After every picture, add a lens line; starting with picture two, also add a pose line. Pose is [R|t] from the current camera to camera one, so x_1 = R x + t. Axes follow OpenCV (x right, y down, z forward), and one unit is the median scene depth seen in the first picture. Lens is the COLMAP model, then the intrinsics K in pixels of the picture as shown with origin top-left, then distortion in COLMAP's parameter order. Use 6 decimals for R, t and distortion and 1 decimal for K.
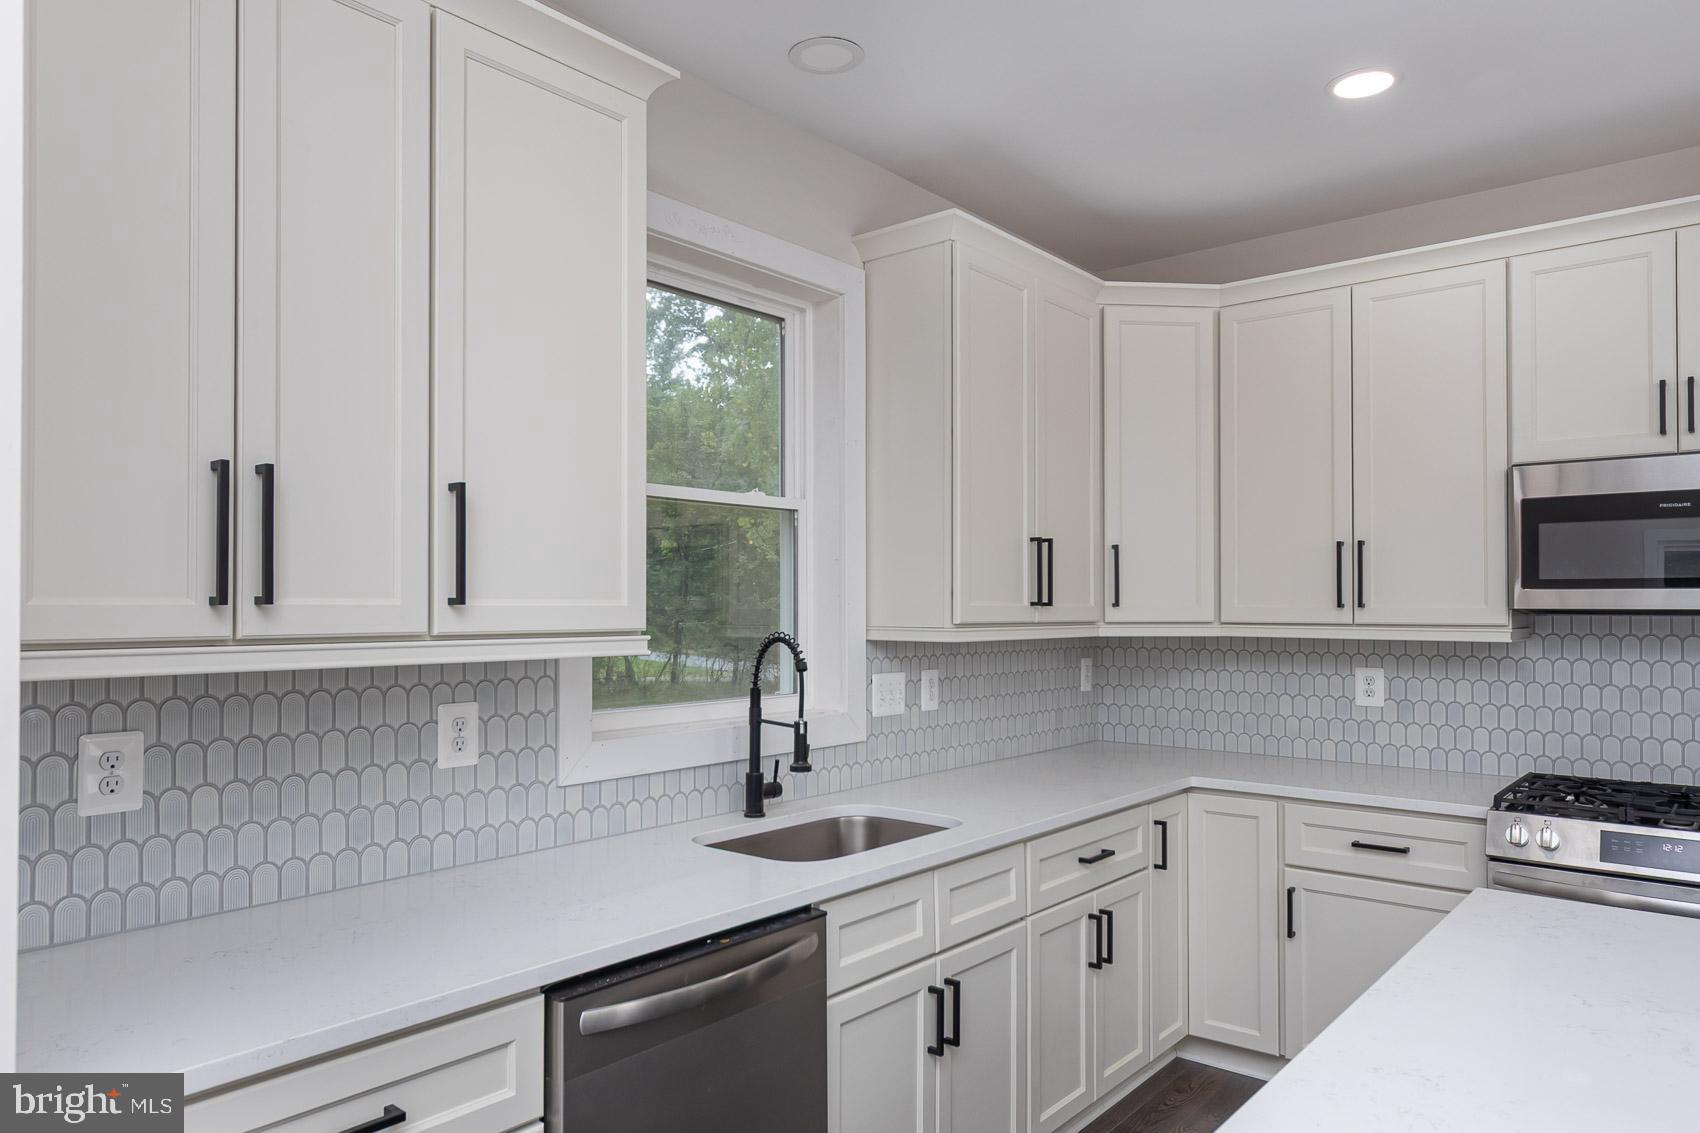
lens RADIAL K [[1104.9, 0, 834.1], [0, 1104.9, 592.1], [0, 0, 1]] dist [-0.000500, -0.002229]
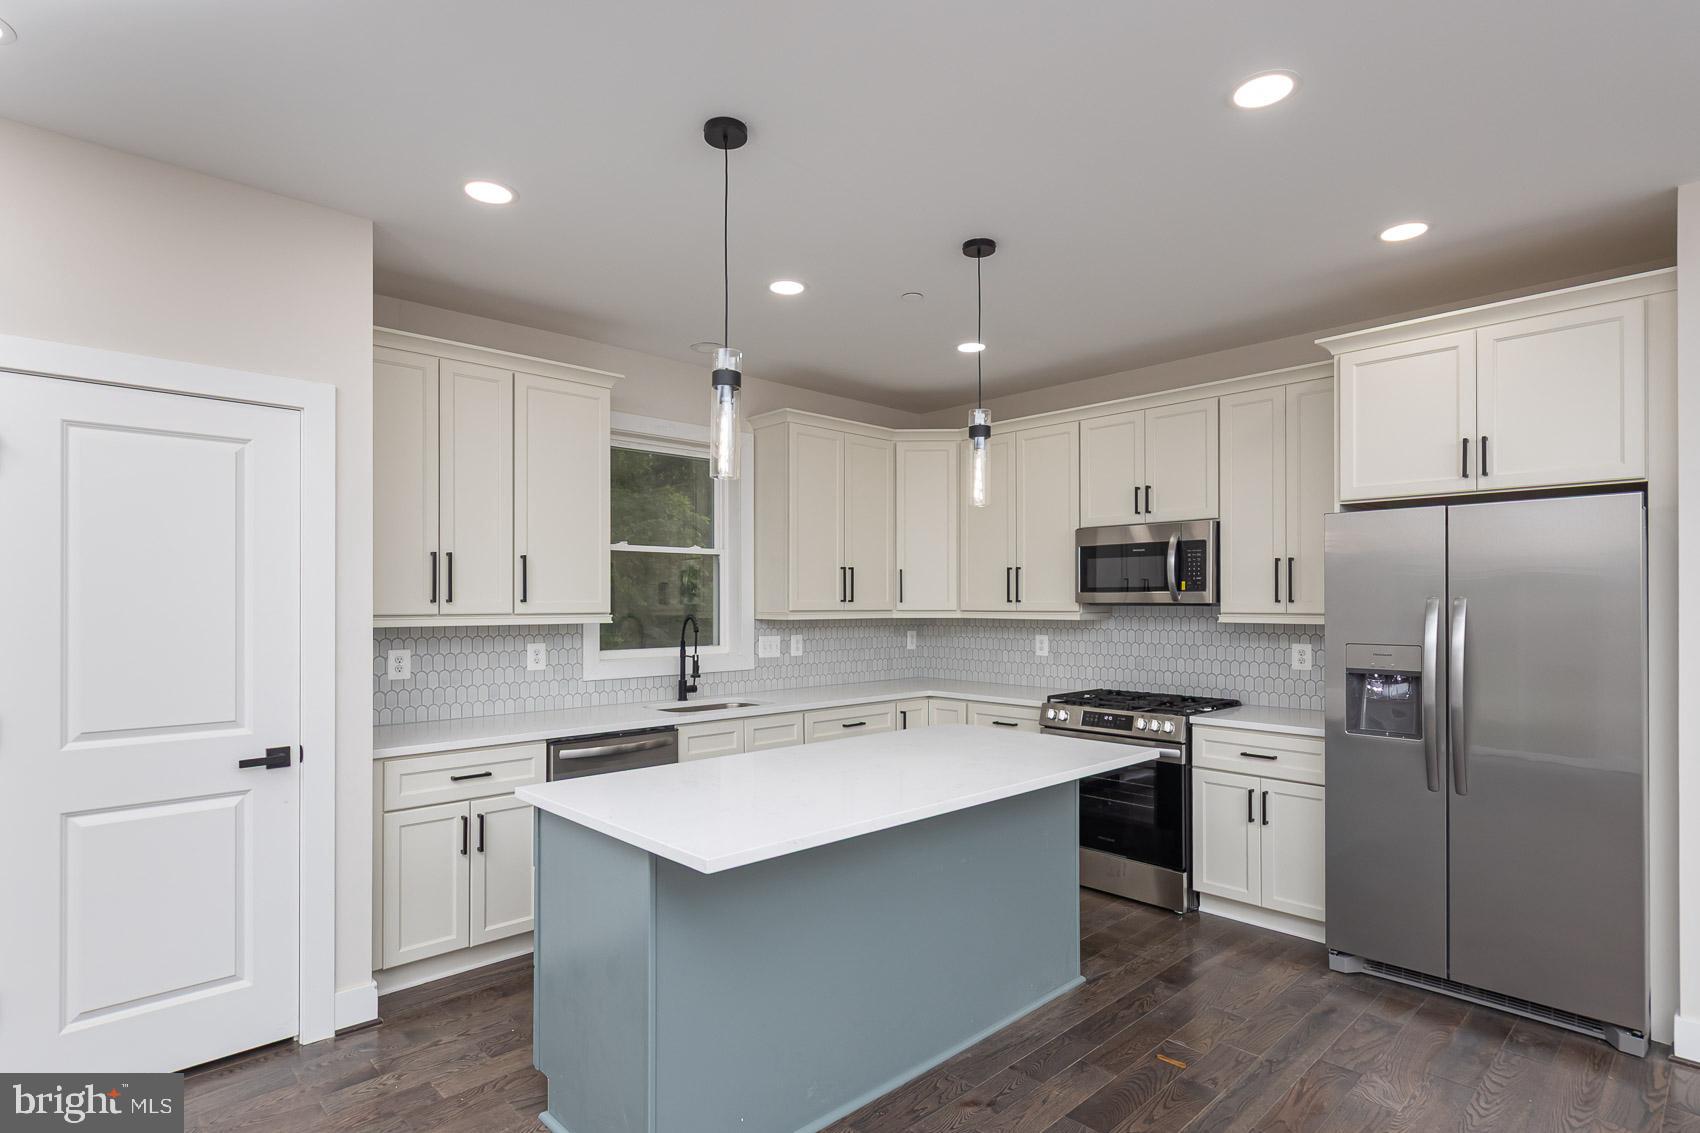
lens RADIAL K [[866.4, 0, 841.8], [0, 866.4, 597.4], [0, 0, 1]] dist [0.003089, 0.000044]
pose [[0.993339, -0.003531, -0.115174, 0.374601], [0.004285, 0.999971, 0.006293, -0.005279], [0.115148, -0.006744, 0.993325, -0.552438]]
